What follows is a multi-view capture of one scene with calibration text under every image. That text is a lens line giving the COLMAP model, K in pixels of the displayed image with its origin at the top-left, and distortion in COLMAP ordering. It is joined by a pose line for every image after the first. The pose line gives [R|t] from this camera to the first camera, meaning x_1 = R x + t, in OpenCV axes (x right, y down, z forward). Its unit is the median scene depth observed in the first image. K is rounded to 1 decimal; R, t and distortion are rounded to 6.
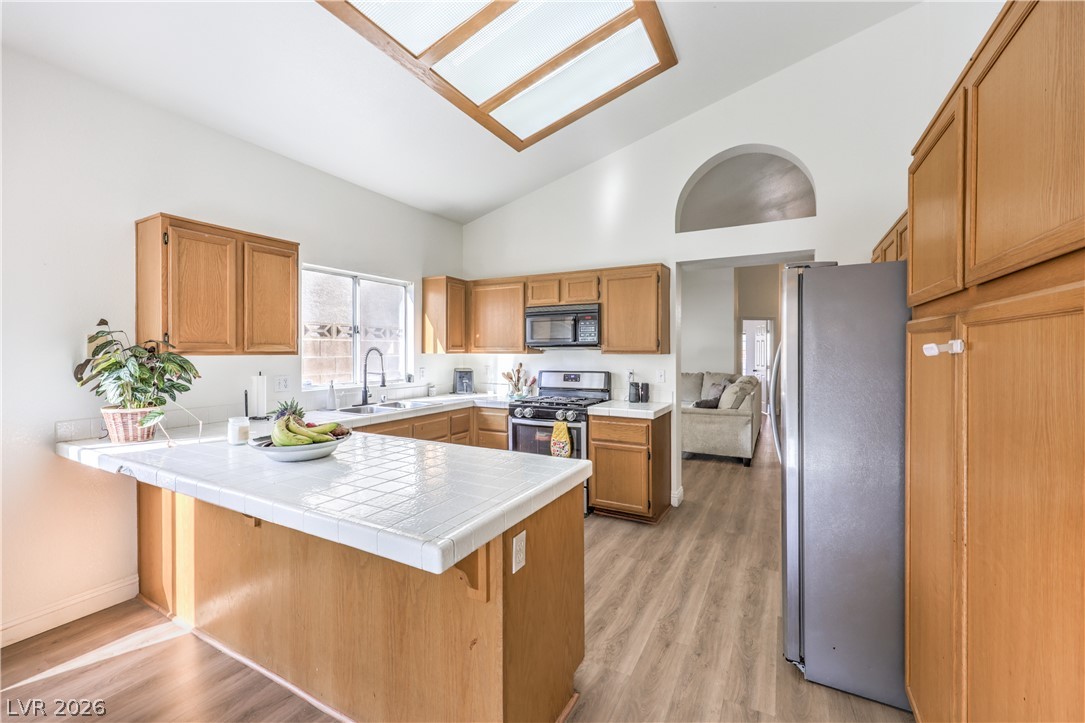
lens RADIAL K [[449.3, 0, 545.4], [0, 449.3, 353.7], [0, 0, 1]] dist [0.000117, -0.000007]
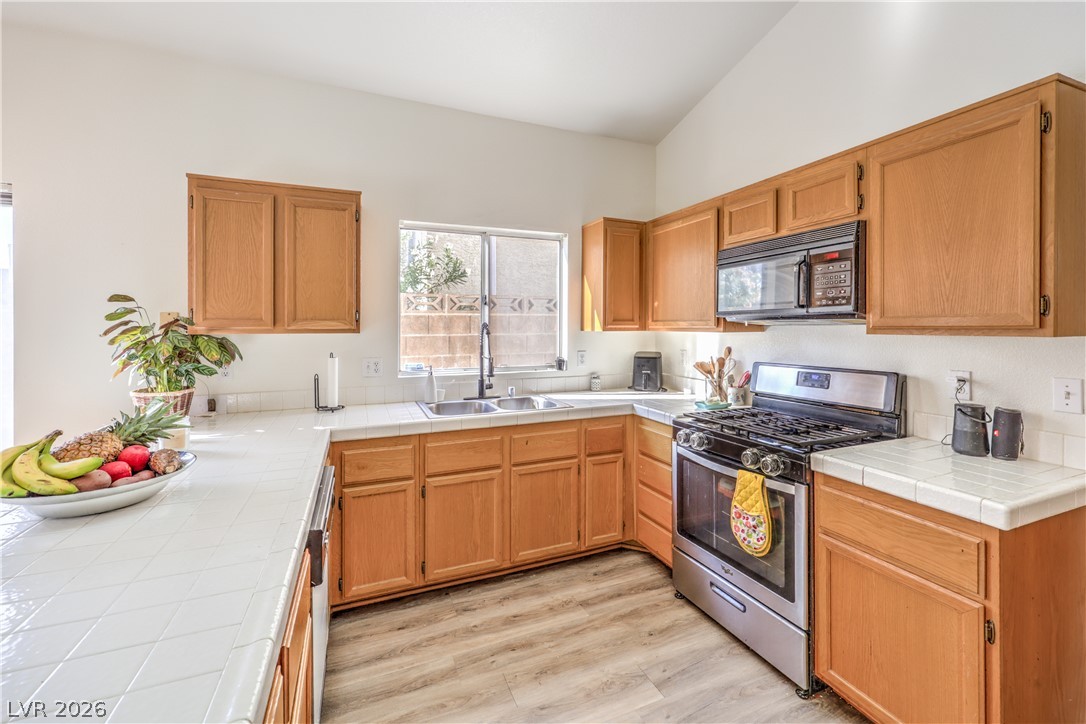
lens RADIAL K [[455.2, 0, 545.1], [0, 455.2, 328.6], [0, 0, 1]] dist [-0.000651, 0.000008]
pose [[0.779549, 0.001092, -0.626340, 0.163610], [-0.001725, 0.999998, -0.000403, -0.004298], [0.626338, 0.001394, 0.779550, 0.460564]]
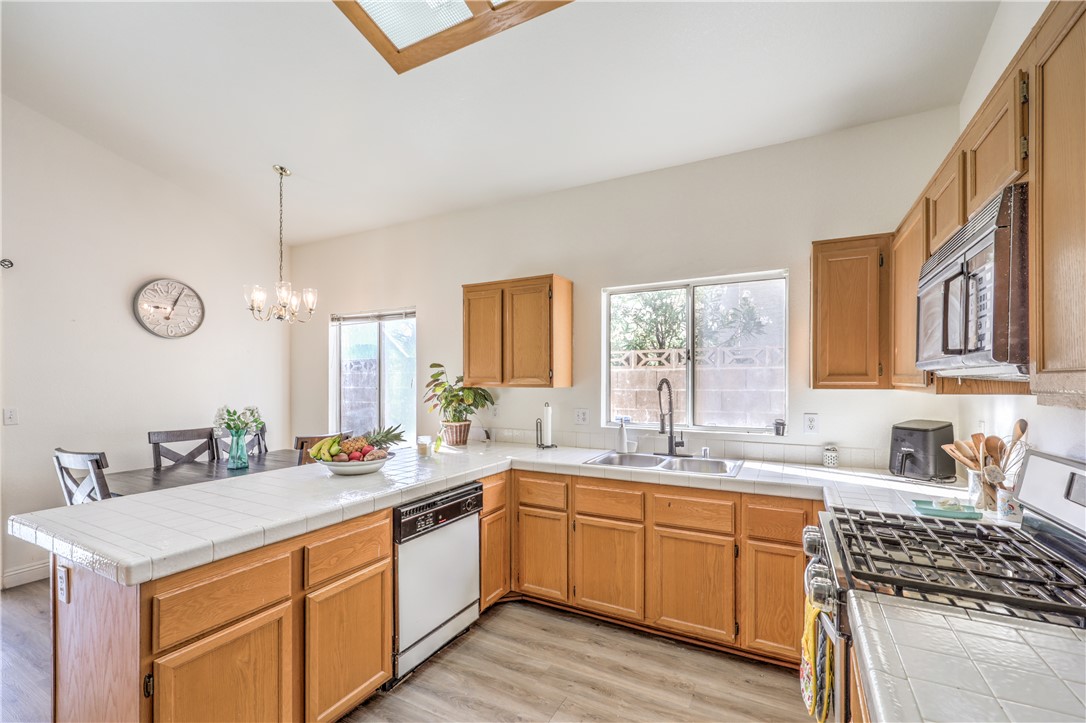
lens RADIAL K [[463.8, 0, 540.6], [0, 463.8, 381.2], [0, 0, 1]] dist [-0.000662, -0.000079]
pose [[-0.002675, 0.003066, -0.999992, 0.368293], [-0.002754, 0.999991, 0.003073, -0.011504], [0.999993, 0.002762, -0.002667, 0.775035]]
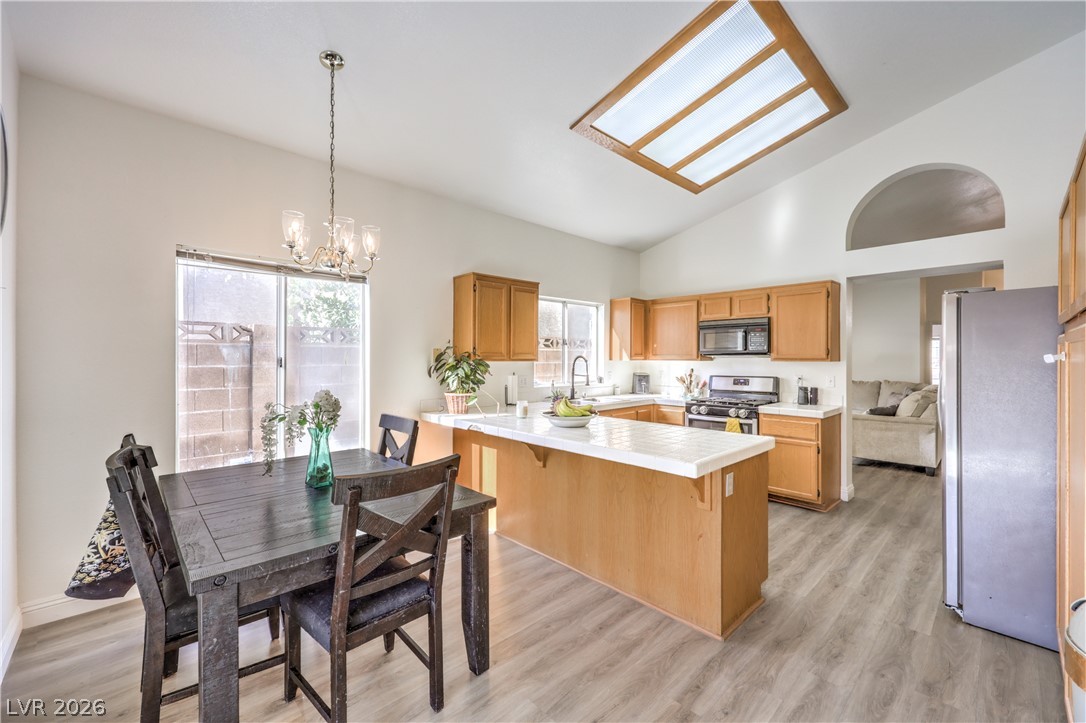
lens RADIAL K [[443.2, 0, 547.1], [0, 443.2, 360.2], [0, 0, 1]] dist [0.000040, 0.000062]
pose [[0.950546, 0.002657, -0.310573, -0.068547], [-0.002977, 0.999995, -0.000557, 0.000376], [0.310570, 0.001454, 0.950550, -0.257933]]
